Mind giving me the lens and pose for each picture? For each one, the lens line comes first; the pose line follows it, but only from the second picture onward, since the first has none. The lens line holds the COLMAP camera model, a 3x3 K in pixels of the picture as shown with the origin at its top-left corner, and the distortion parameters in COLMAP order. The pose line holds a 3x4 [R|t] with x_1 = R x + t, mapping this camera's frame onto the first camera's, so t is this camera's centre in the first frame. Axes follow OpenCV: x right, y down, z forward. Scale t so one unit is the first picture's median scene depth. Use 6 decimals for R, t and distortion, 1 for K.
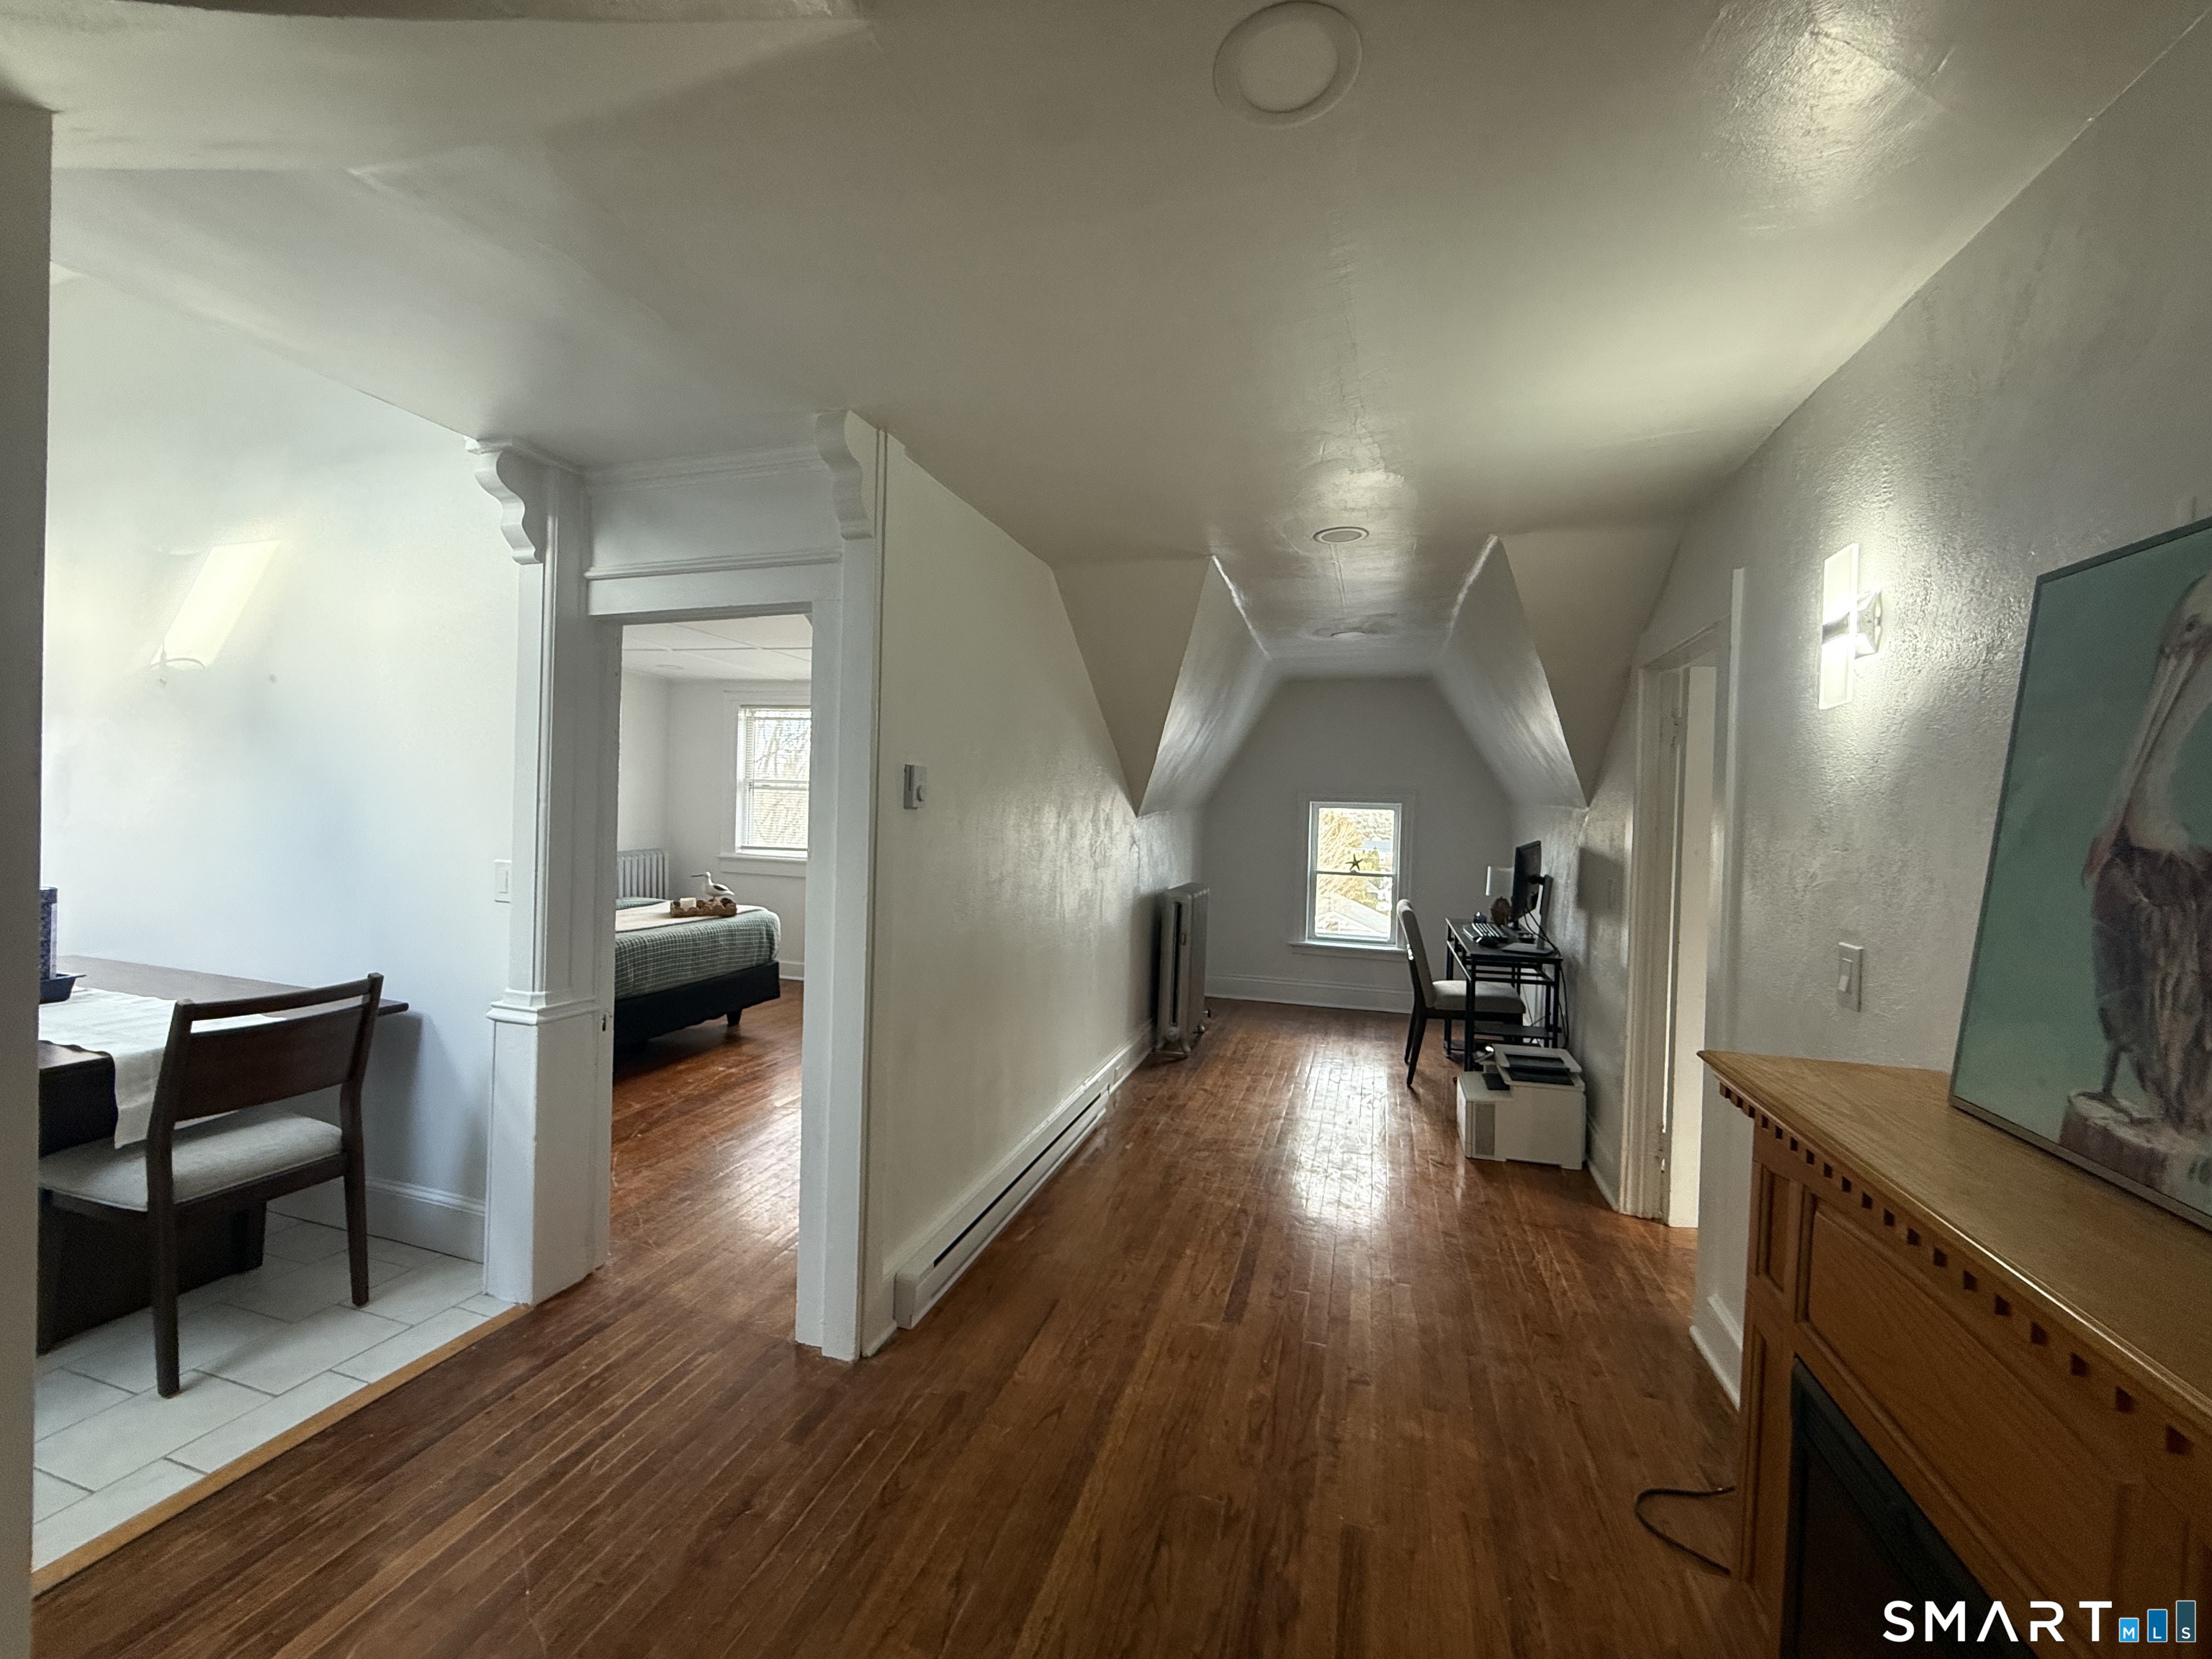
lens RADIAL K [[876.9, 0, 1097.6], [0, 876.9, 833.0], [0, 0, 1]] dist [0.000672, -0.000541]
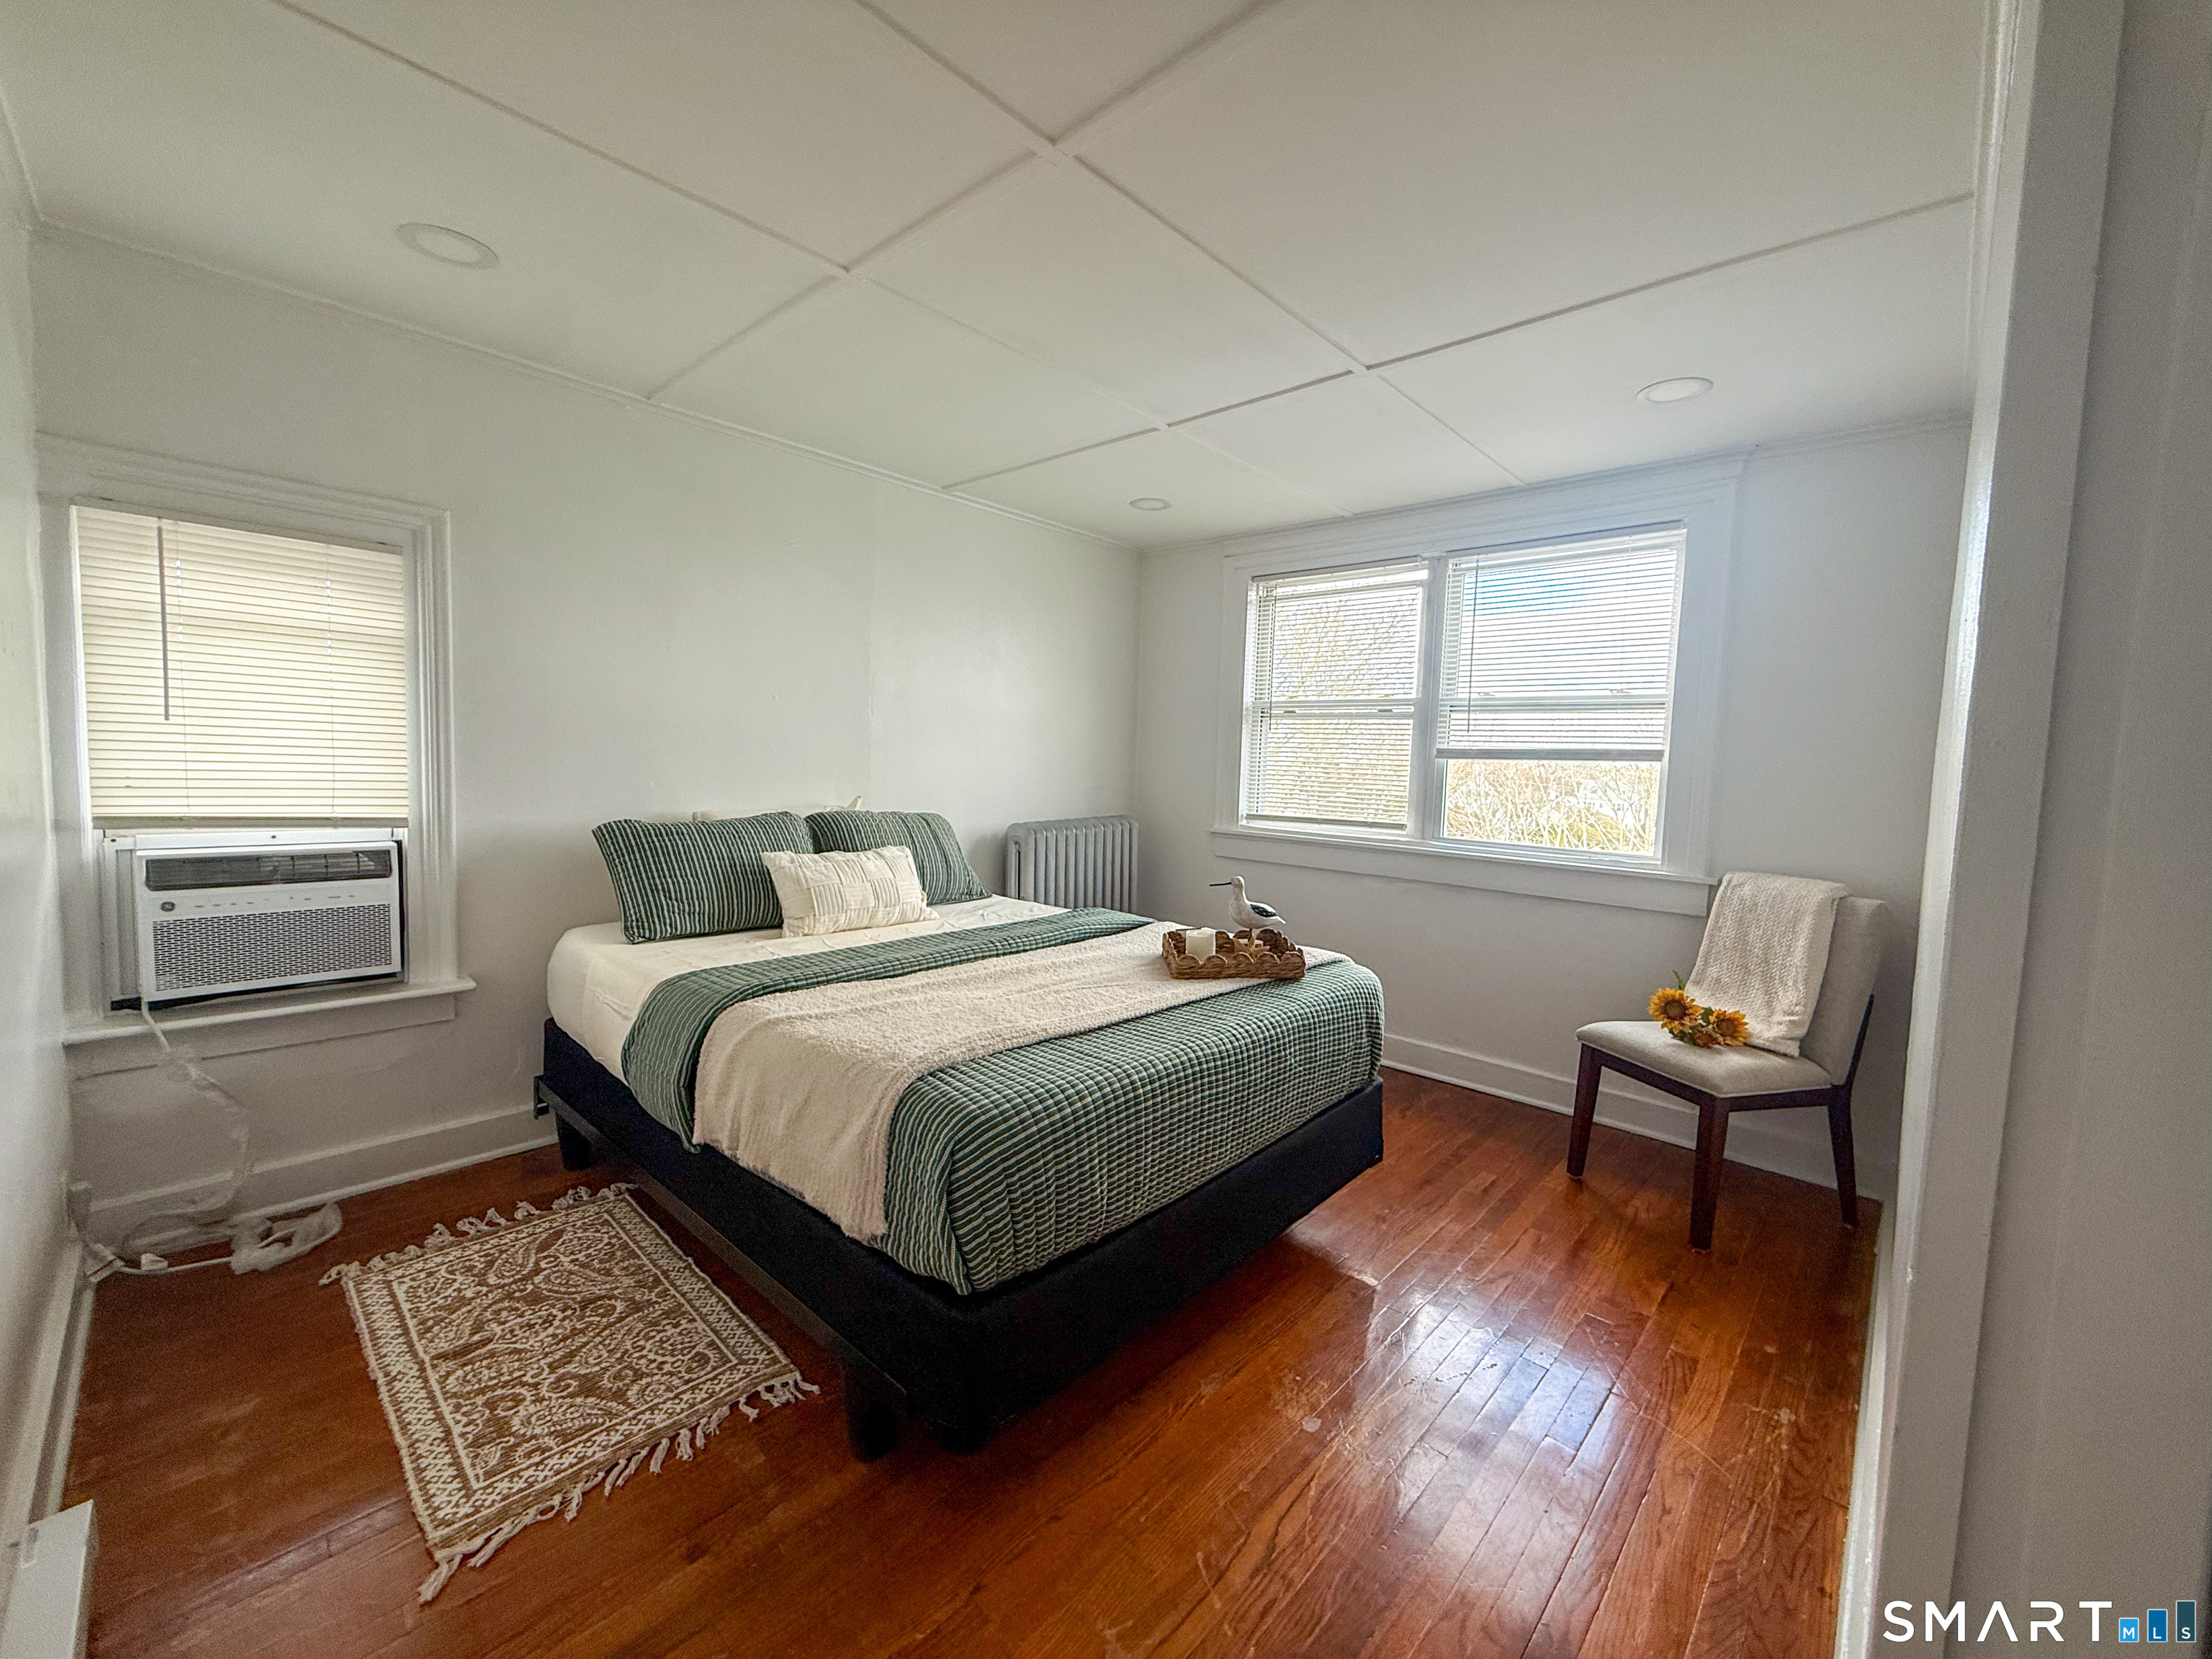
lens RADIAL K [[876.9, 0, 1108.2], [0, 876.9, 827.0], [0, 0, 1]] dist [0.000672, -0.000541]
pose [[0.898694, 0.032956, -0.437336, -0.304266], [-0.019453, 0.999187, 0.035321, 0.005839], [0.438144, -0.023235, 0.898604, 0.556371]]
